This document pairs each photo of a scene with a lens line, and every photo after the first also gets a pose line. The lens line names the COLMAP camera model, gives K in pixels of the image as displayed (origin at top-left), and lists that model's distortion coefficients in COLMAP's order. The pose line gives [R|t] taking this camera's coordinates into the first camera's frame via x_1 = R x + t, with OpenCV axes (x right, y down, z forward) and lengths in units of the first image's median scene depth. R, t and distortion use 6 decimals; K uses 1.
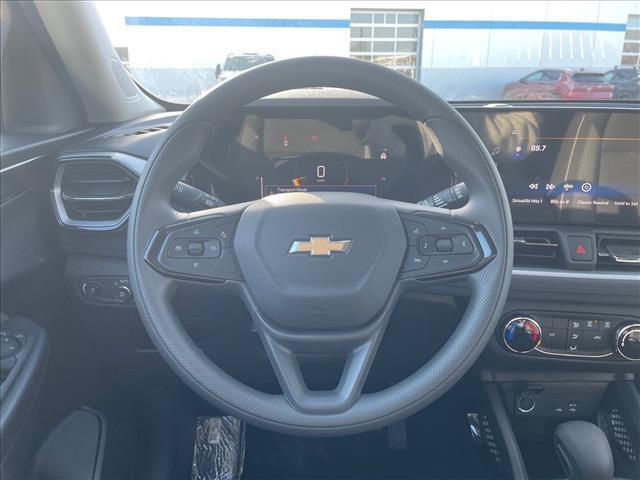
lens RADIAL K [[492.9, 0, 320.0], [0, 492.9, 240.0], [0, 0, 1]] dist [0.087629, -0.136727]
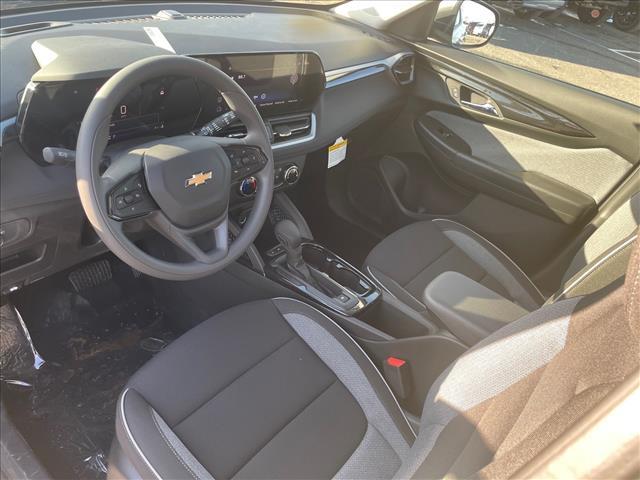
lens RADIAL K [[473.8, 0, 320.0], [0, 473.8, 240.0], [0, 0, 1]] dist [0.083866, -0.112836]
pose [[0.639856, -0.349488, 0.684429, -0.907380], [0.058457, 0.910163, 0.410104, -0.435066], [-0.766269, -0.222398, 0.602803, -0.393831]]
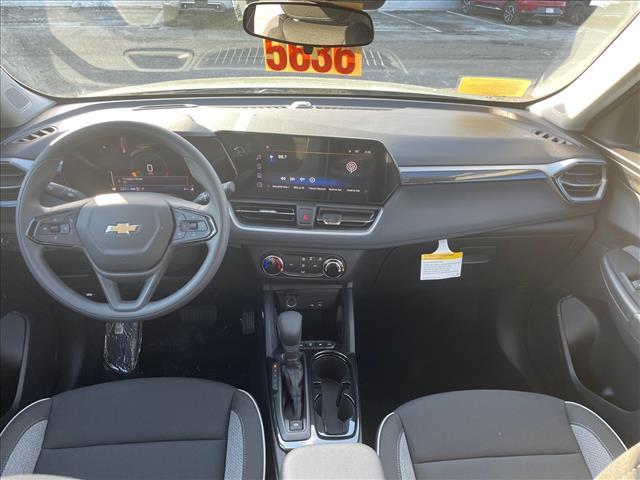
lens RADIAL K [[473.8, 0, 320.0], [0, 473.8, 240.0], [0, 0, 1]] dist [0.083866, -0.112836]
pose [[0.995445, -0.010276, 0.094785, 0.542524], [-0.007356, 0.982934, 0.183810, -0.268964], [-0.095056, -0.183670, 0.978381, -0.828275]]
